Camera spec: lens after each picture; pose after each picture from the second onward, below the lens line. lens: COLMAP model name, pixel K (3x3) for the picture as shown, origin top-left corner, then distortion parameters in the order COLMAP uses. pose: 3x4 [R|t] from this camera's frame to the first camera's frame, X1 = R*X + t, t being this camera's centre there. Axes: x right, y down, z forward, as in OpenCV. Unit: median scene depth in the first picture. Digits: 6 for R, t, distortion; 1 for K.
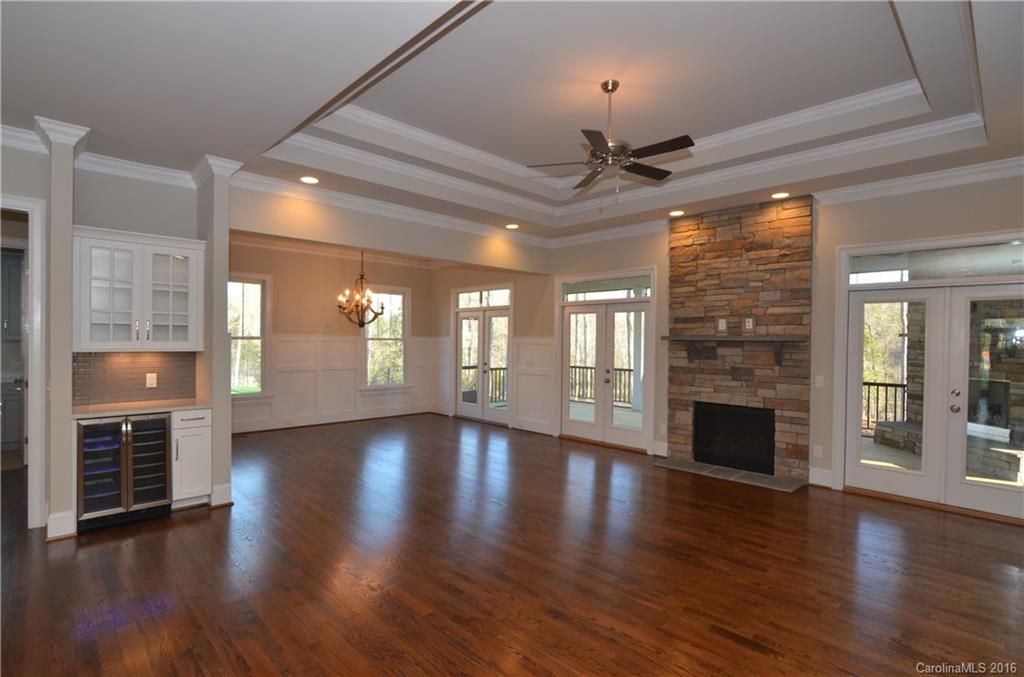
lens RADIAL K [[495.0, 0, 502.6], [0, 495.0, 341.9], [0, 0, 1]] dist [-0.028315, 0.012634]
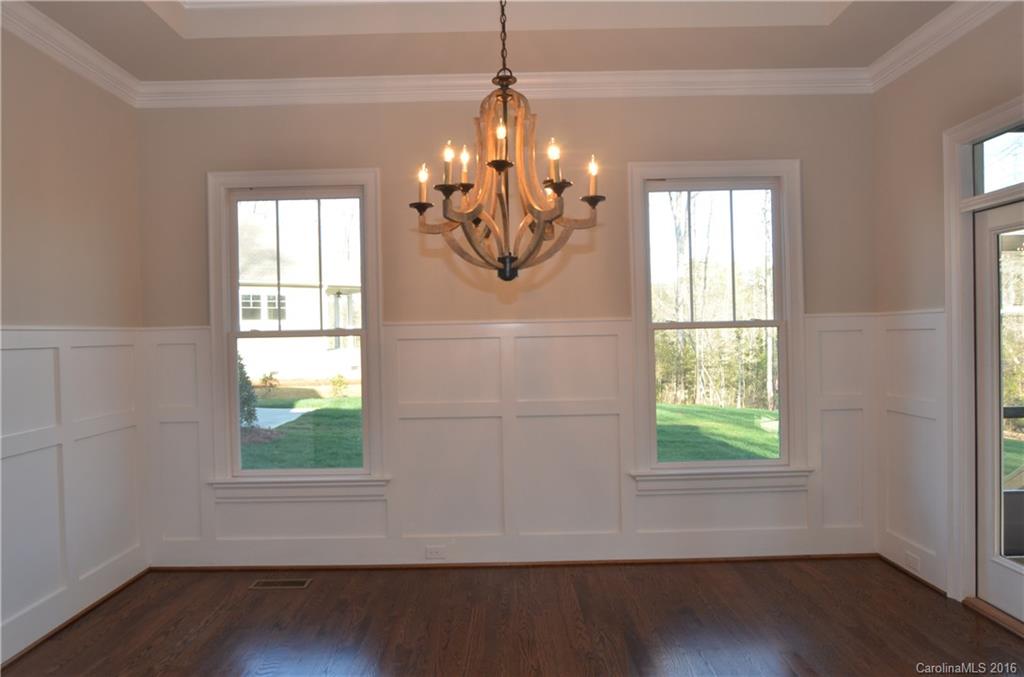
lens RADIAL K [[615.8, 0, 511.2], [0, 615.8, 343.0], [0, 0, 1]] dist [-0.037480, -0.001984]
pose [[0.725845, -0.014504, -0.687706, -0.052579], [0.026870, 0.999612, 0.007278, 0.000122], [0.687334, -0.023761, 0.725953, 0.595677]]
